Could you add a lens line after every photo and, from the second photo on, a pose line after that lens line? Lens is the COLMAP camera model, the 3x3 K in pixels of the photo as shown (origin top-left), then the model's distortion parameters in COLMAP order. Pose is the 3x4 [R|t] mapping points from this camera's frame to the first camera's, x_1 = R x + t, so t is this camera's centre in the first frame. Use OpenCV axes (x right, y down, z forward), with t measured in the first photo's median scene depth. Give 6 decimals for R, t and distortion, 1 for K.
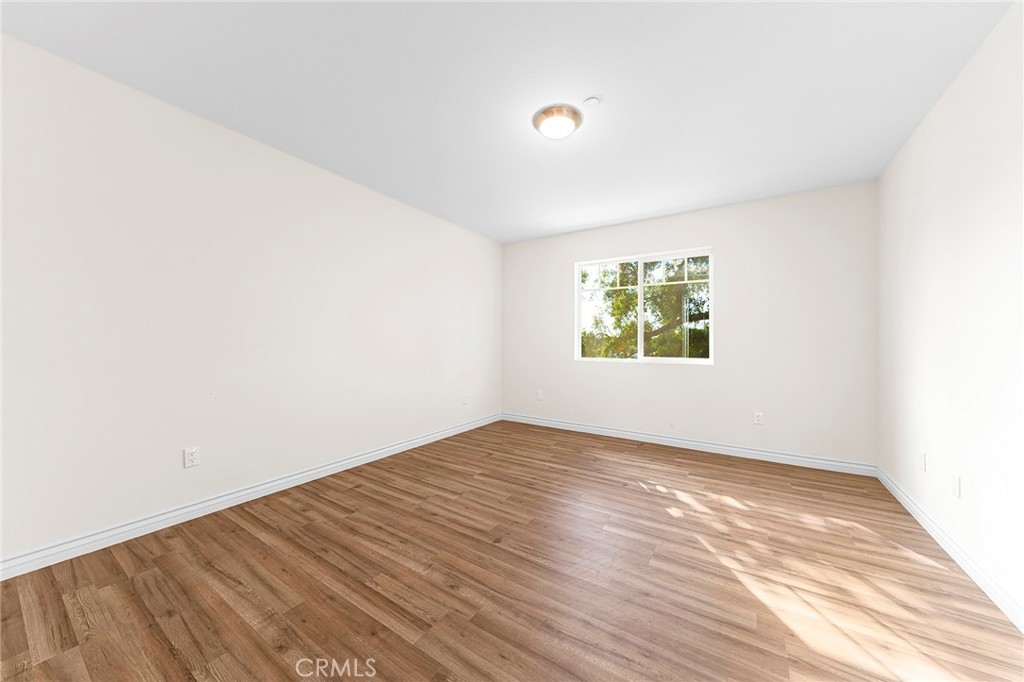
lens RADIAL K [[366.3, 0, 511.8], [0, 366.3, 338.9], [0, 0, 1]] dist [-0.002367, -0.000265]
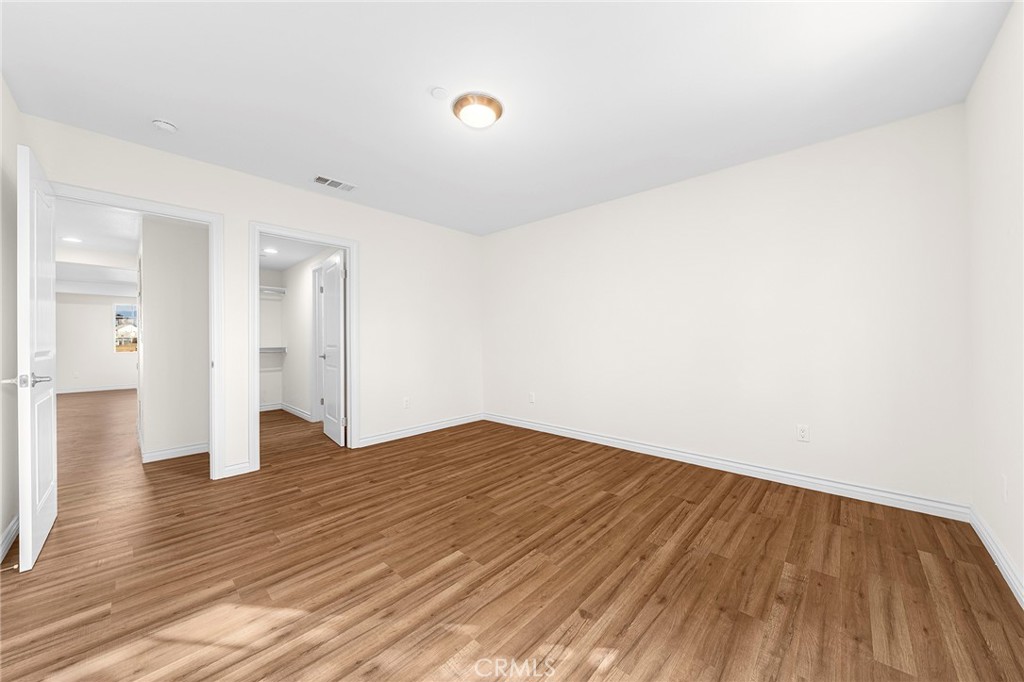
lens RADIAL K [[350.3, 0, 538.9], [0, 350.3, 339.7], [0, 0, 1]] dist [-0.001198, -0.000053]
pose [[-0.128681, 0.002358, -0.991683, 1.068009], [0.009193, 0.999957, 0.001184, -0.012123], [0.991643, -0.008964, -0.128697, 1.288731]]
